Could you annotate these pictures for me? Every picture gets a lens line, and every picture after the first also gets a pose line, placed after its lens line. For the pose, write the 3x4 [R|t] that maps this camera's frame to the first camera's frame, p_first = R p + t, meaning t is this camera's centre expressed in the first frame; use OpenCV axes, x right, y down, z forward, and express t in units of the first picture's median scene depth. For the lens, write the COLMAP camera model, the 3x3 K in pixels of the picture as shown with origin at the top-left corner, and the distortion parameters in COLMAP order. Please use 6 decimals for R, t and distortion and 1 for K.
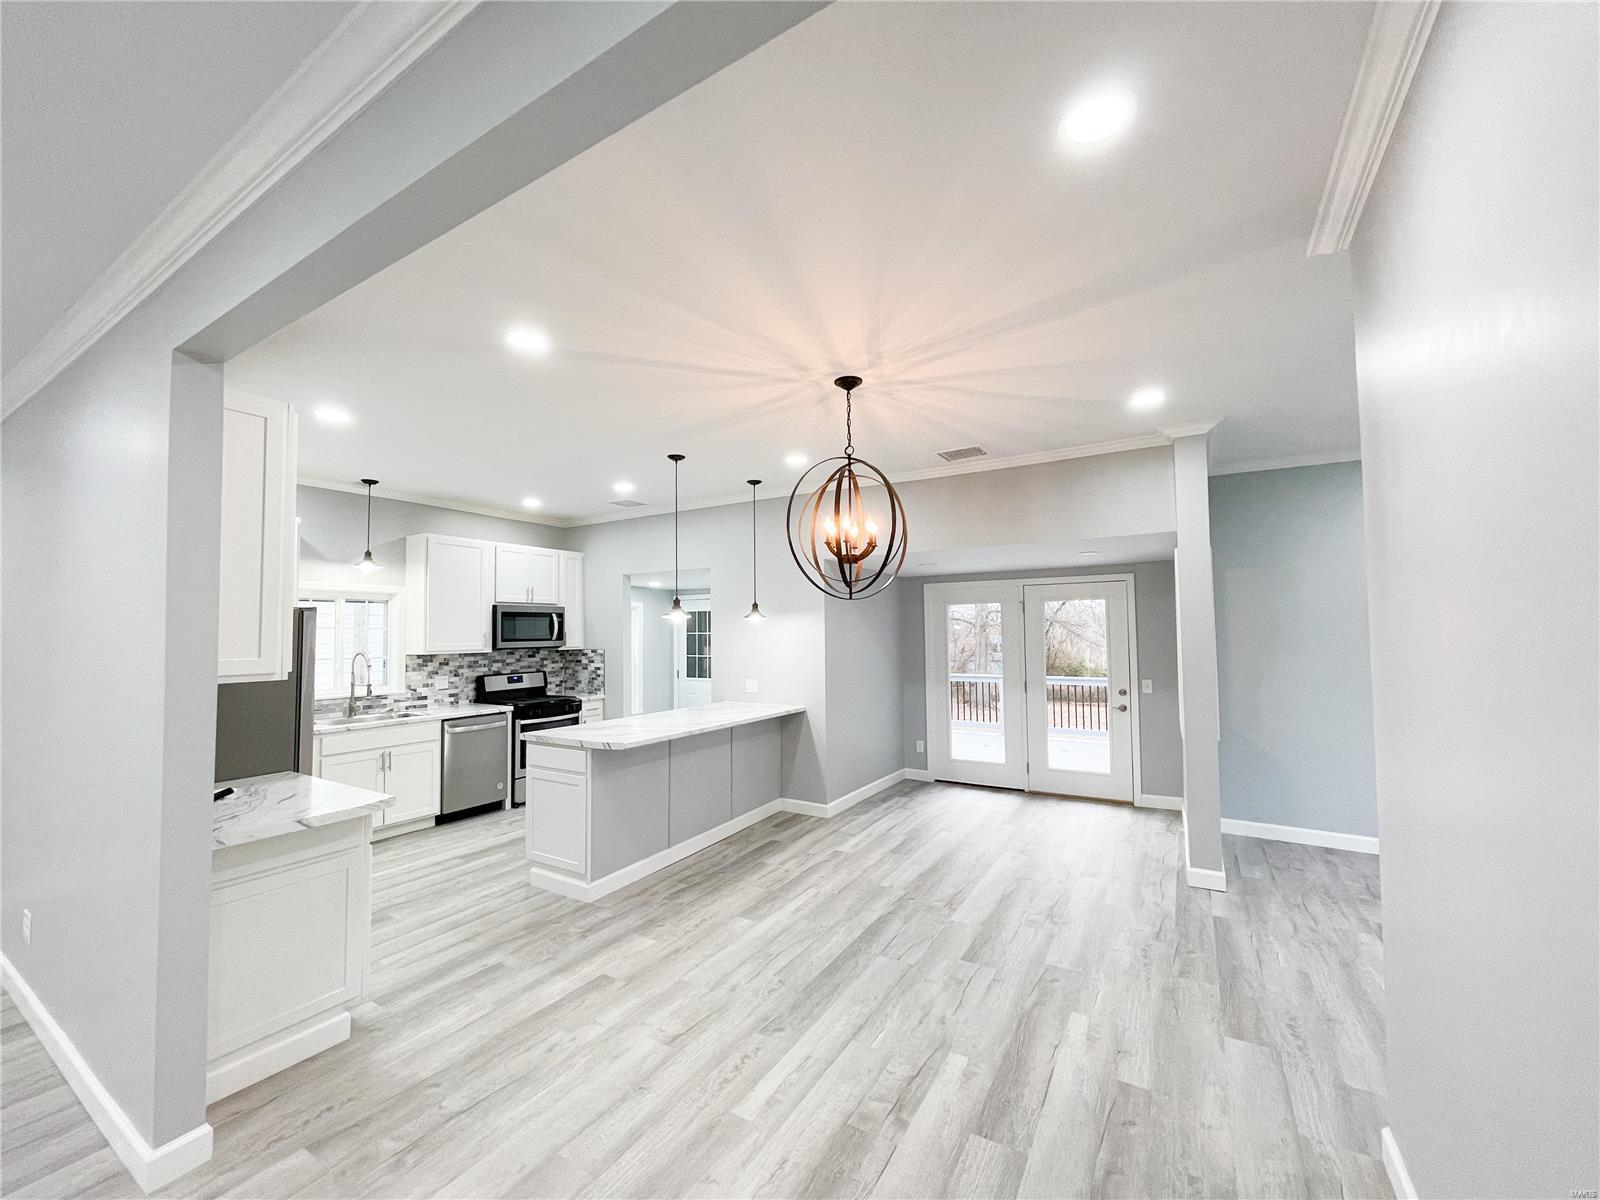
lens RADIAL K [[641.5, 0, 791.5], [0, 641.5, 602.8], [0, 0, 1]] dist [-0.008339, 0.001055]
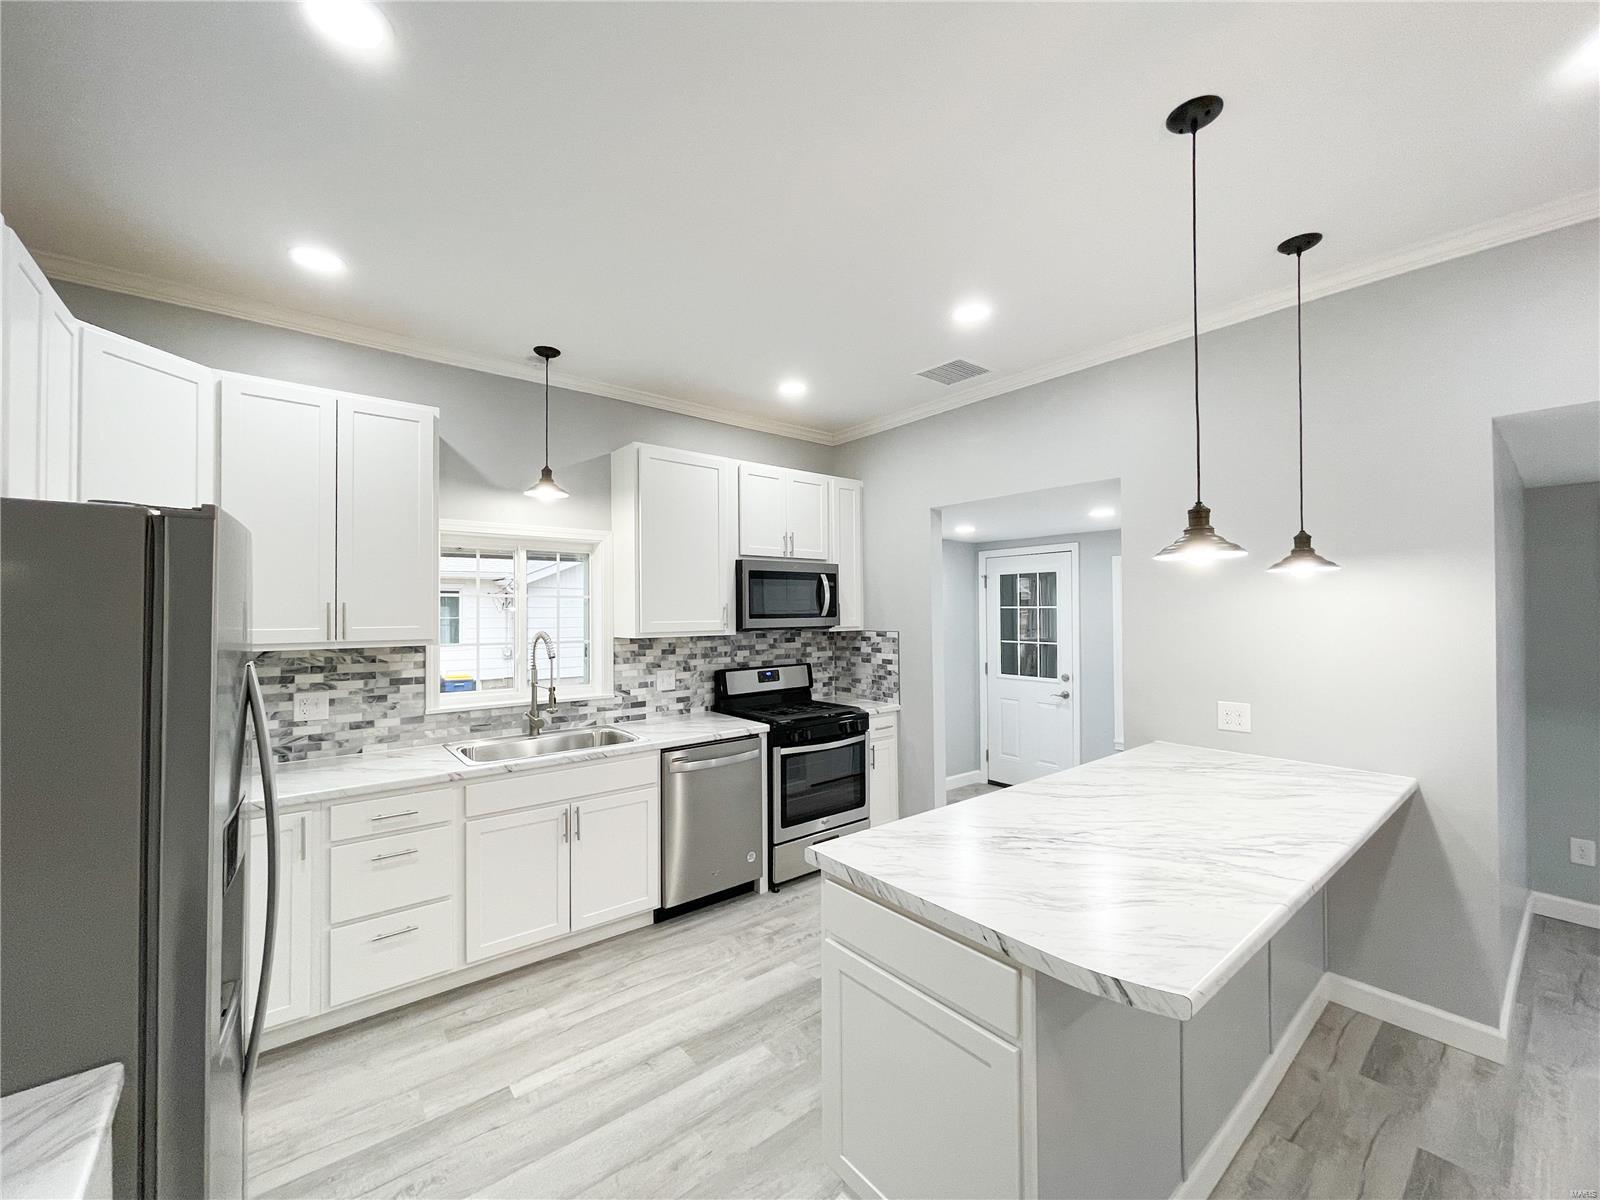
lens RADIAL K [[641.5, 0, 792.8], [0, 641.5, 600.1], [0, 0, 1]] dist [-0.008339, 0.001055]
pose [[0.941797, 0.000606, -0.336181, -0.248308], [0.010921, 0.999415, 0.032396, 0.028267], [0.336005, -0.034182, 0.941240, 0.521648]]
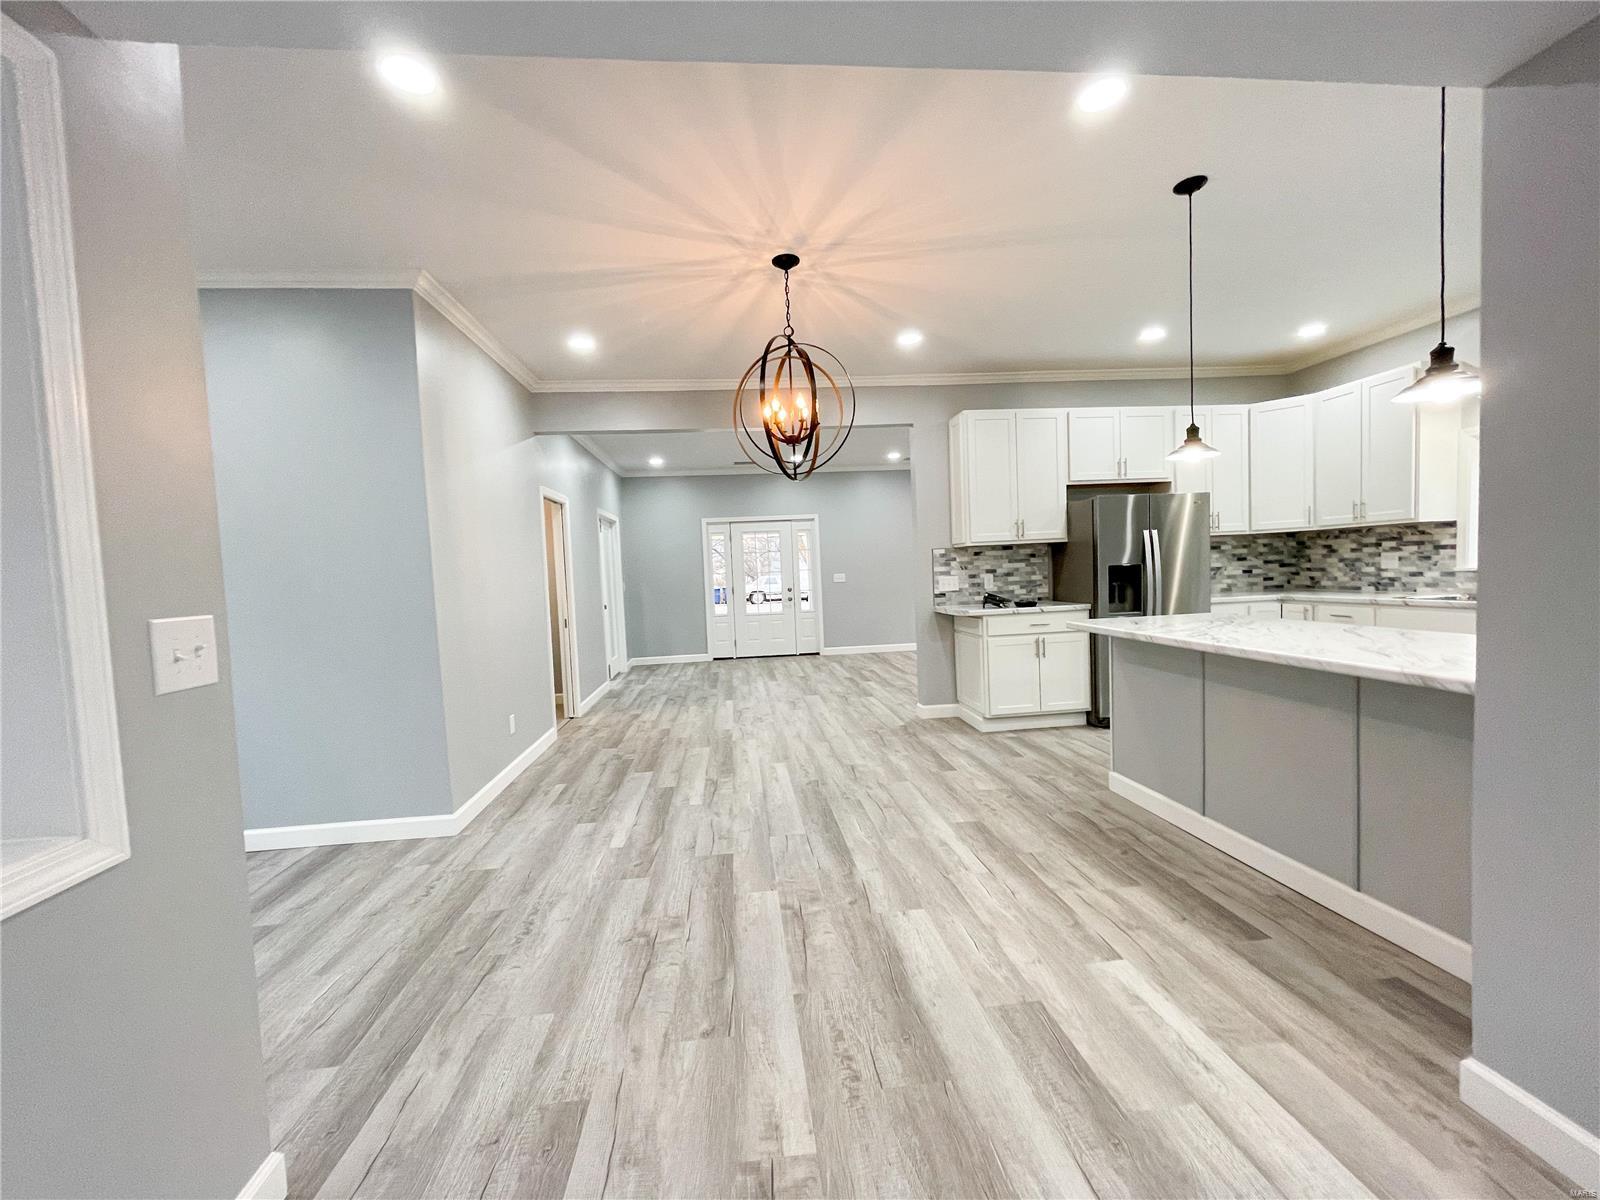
lens RADIAL K [[641.5, 0, 788.1], [0, 641.5, 602.4], [0, 0, 1]] dist [-0.008339, 0.001055]
pose [[-0.799641, 0.075068, -0.595768, 0.458414], [0.081503, 0.996542, 0.016173, 0.109463], [0.594922, -0.035624, -0.802994, 1.134709]]
